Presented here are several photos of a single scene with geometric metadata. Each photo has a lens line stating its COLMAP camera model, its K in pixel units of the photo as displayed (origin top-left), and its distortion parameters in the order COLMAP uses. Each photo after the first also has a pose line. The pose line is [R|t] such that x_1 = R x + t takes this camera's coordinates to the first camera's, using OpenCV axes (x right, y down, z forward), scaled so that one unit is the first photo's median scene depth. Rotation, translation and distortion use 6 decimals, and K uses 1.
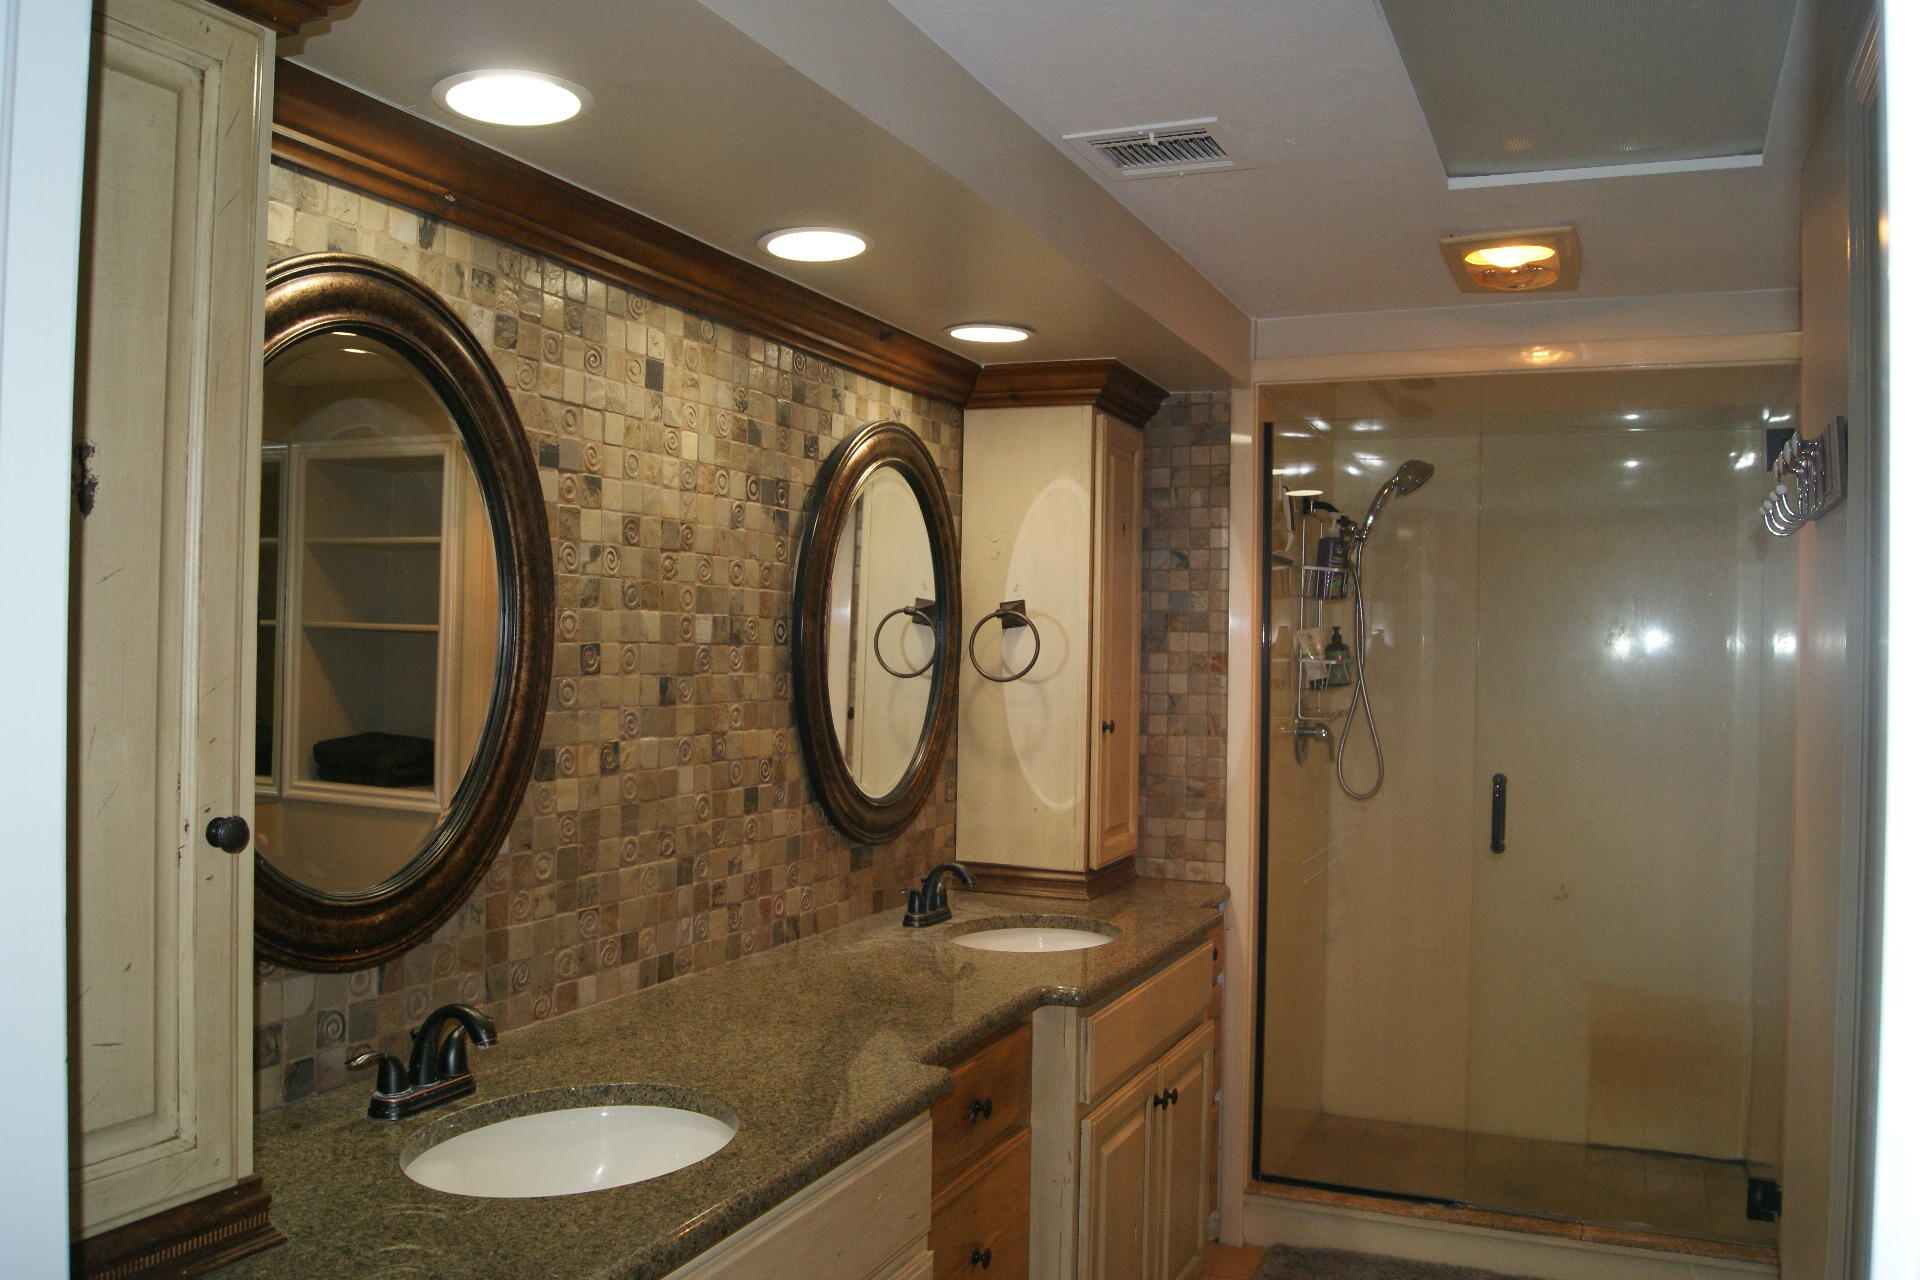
lens RADIAL K [[1485.4, 0, 984.9], [0, 1485.4, 646.7], [0, 0, 1]] dist [-0.085043, 0.014131]
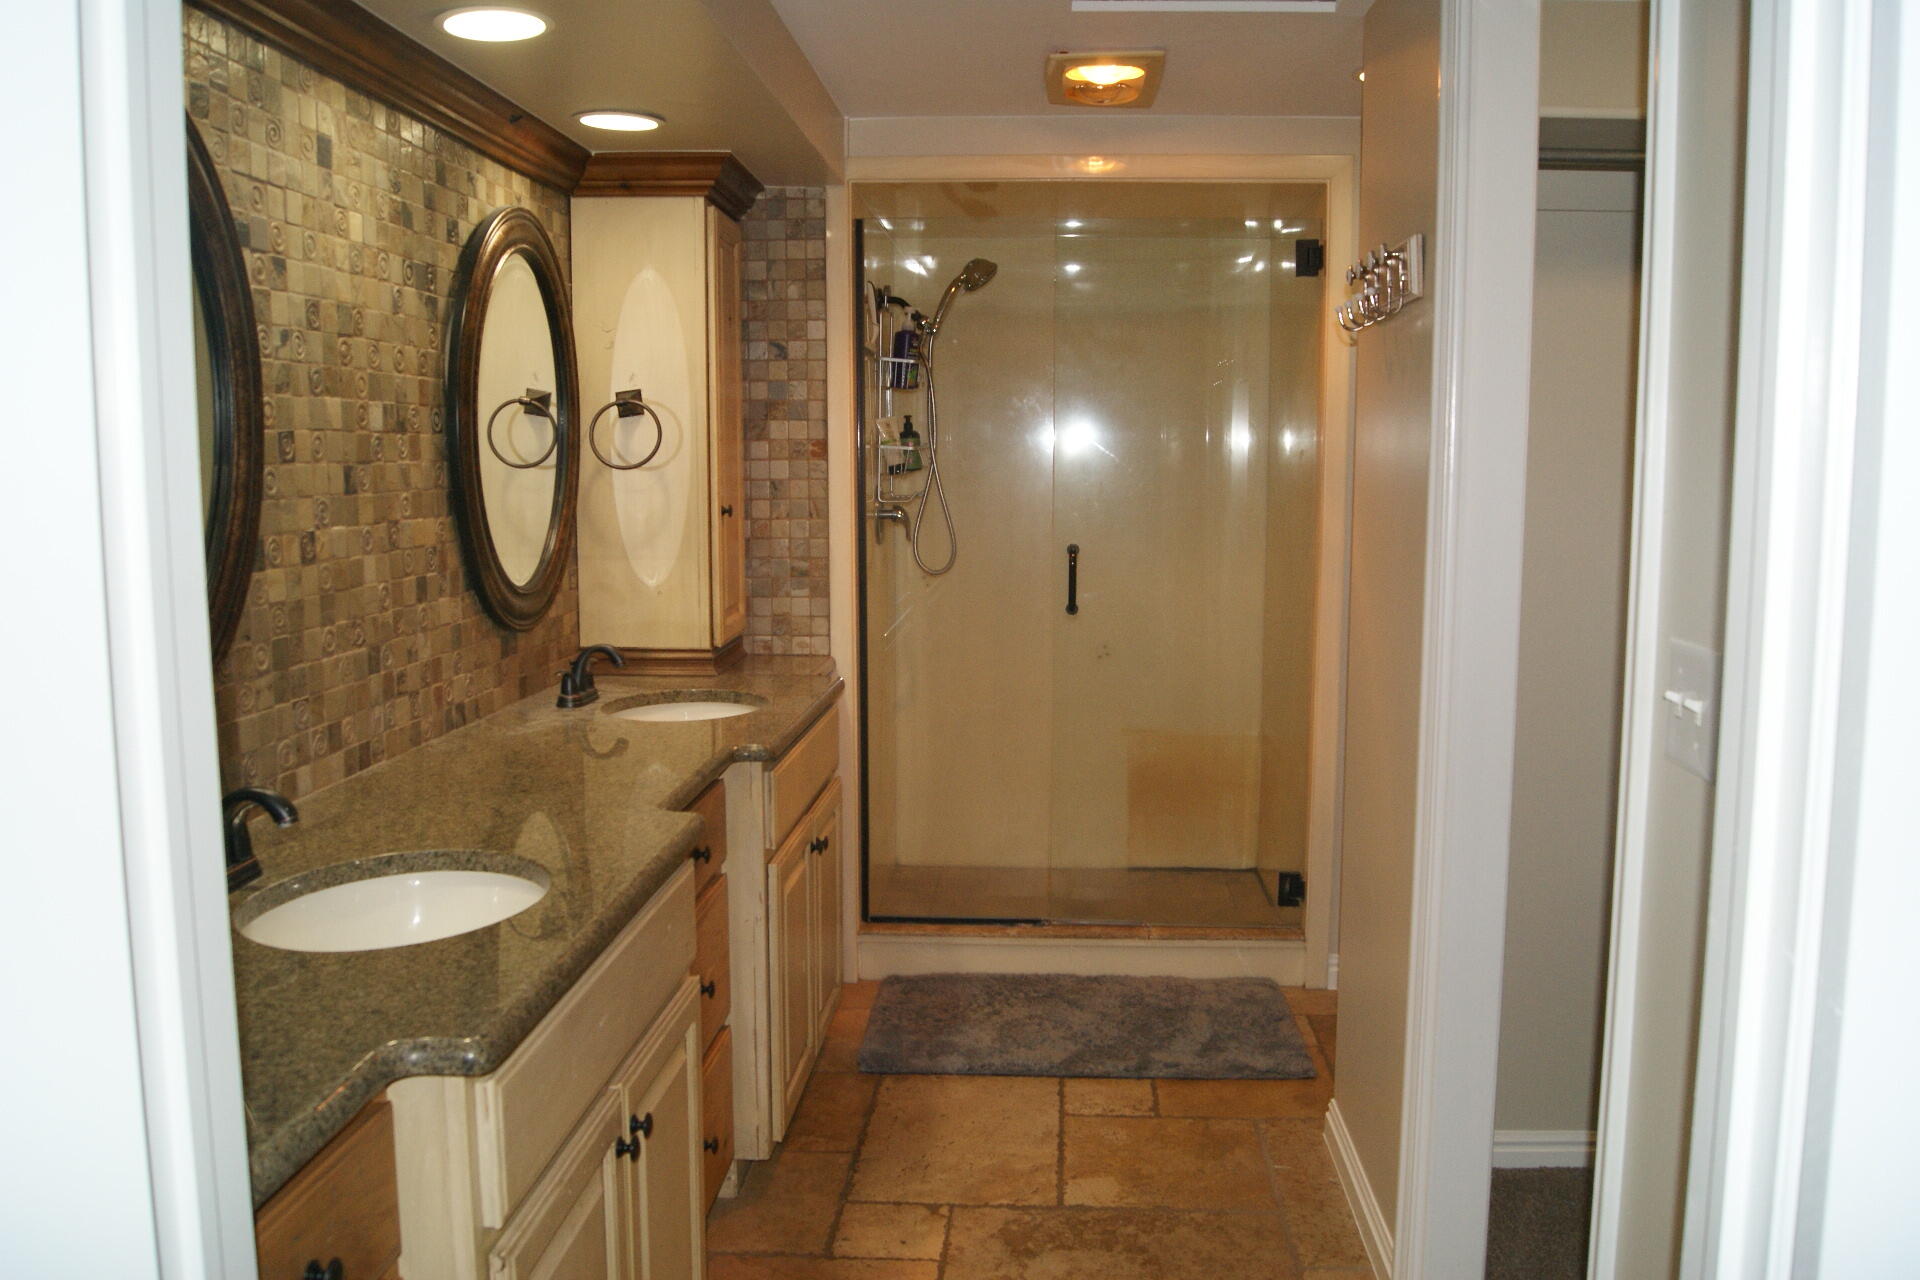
lens RADIAL K [[1491.9, 0, 967.3], [0, 1491.9, 635.4], [0, 0, 1]] dist [-0.086174, 0.018653]
pose [[0.940489, -0.055244, 0.335303, -0.140330], [0.012847, 0.991772, 0.127370, 0.011789], [-0.339581, -0.115483, 0.933461, -0.058559]]
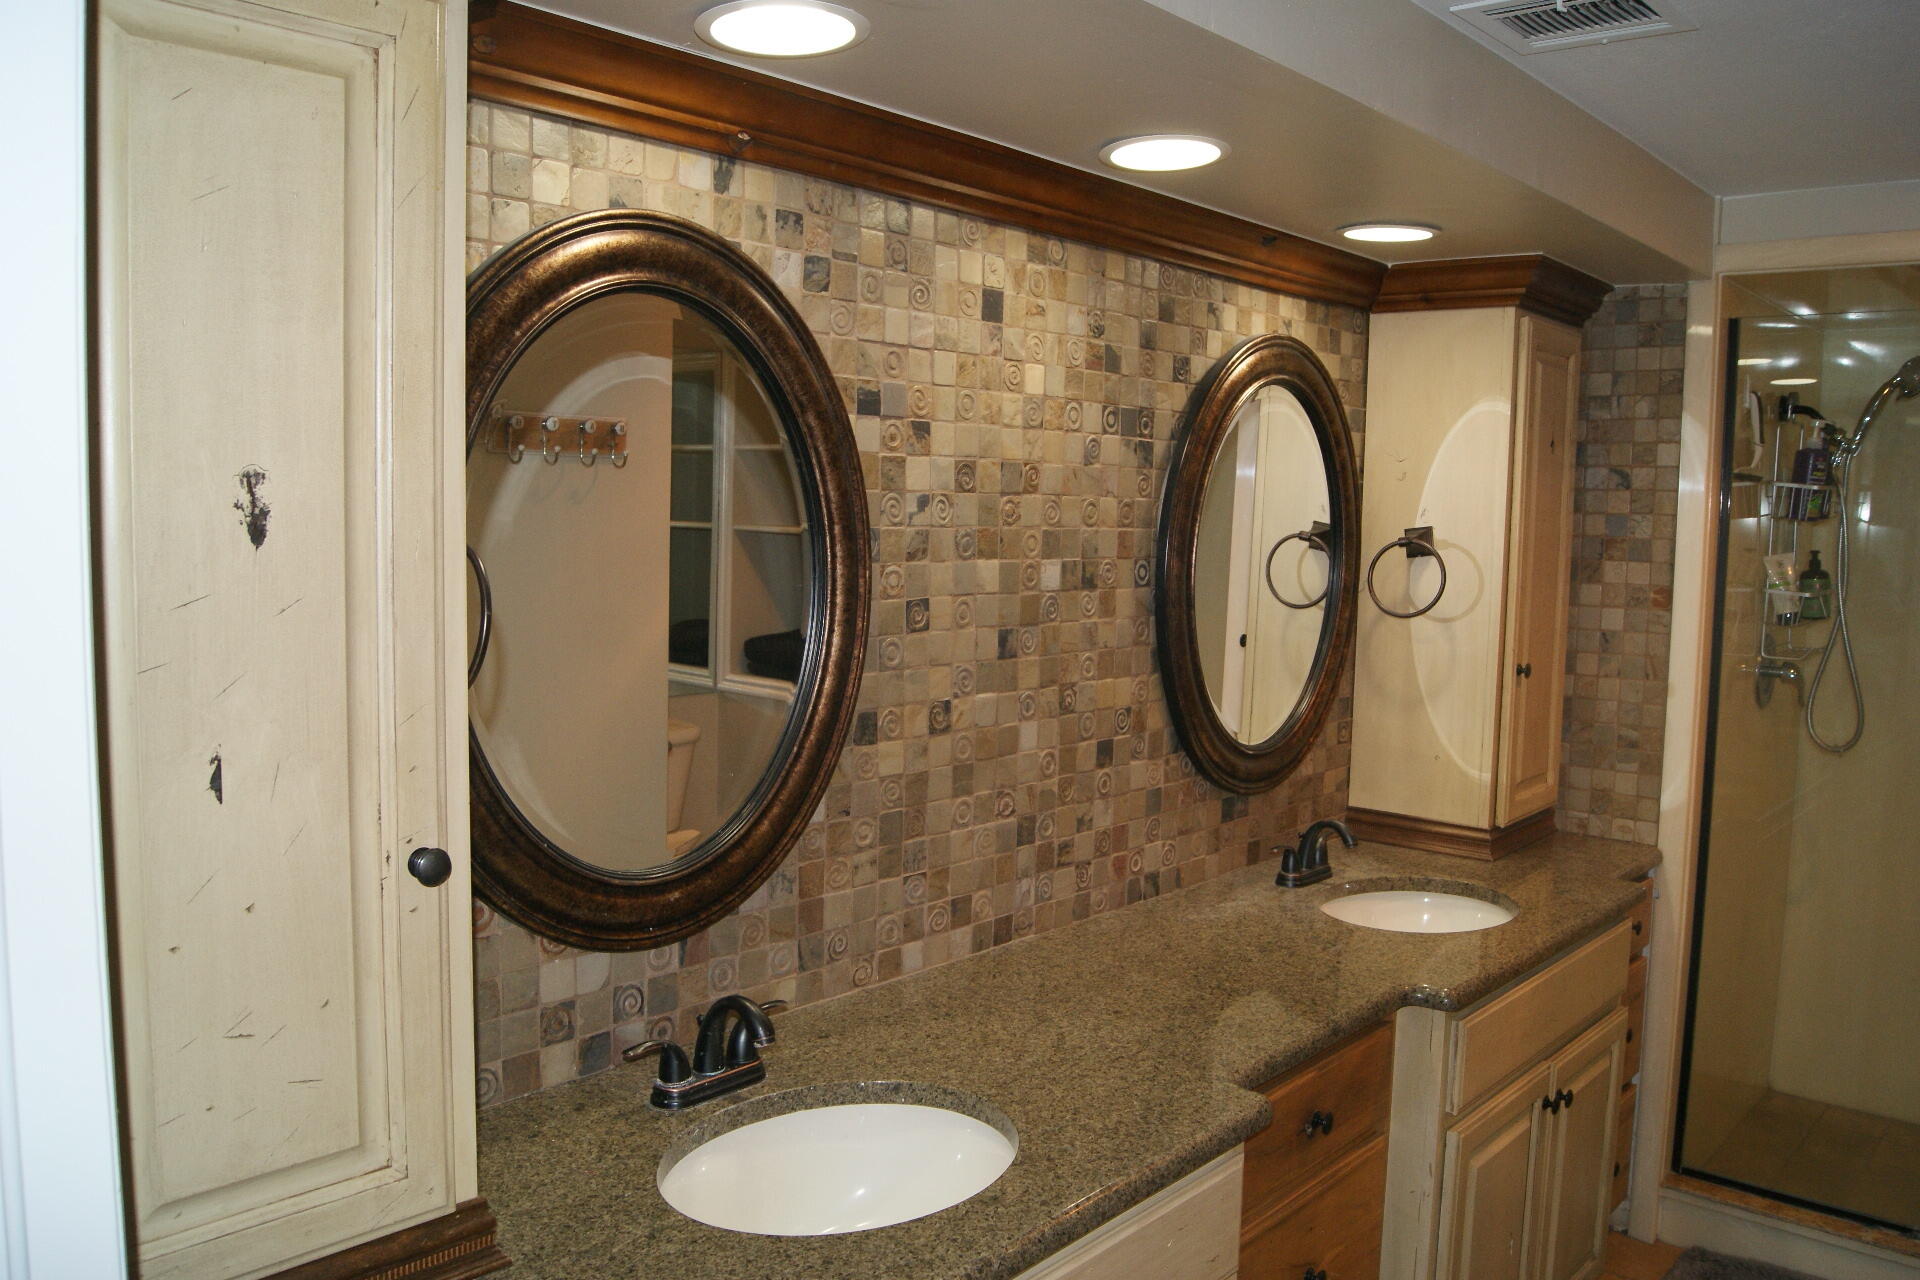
lens RADIAL K [[1469.8, 0, 1010.4], [0, 1469.8, 643.1], [0, 0, 1]] dist [-0.082493, 0.009613]
pose [[0.956015, 0.032660, -0.291493, 0.052300], [-0.007199, 0.996095, 0.087998, -0.045835], [0.293228, -0.082029, 0.952517, 0.093492]]
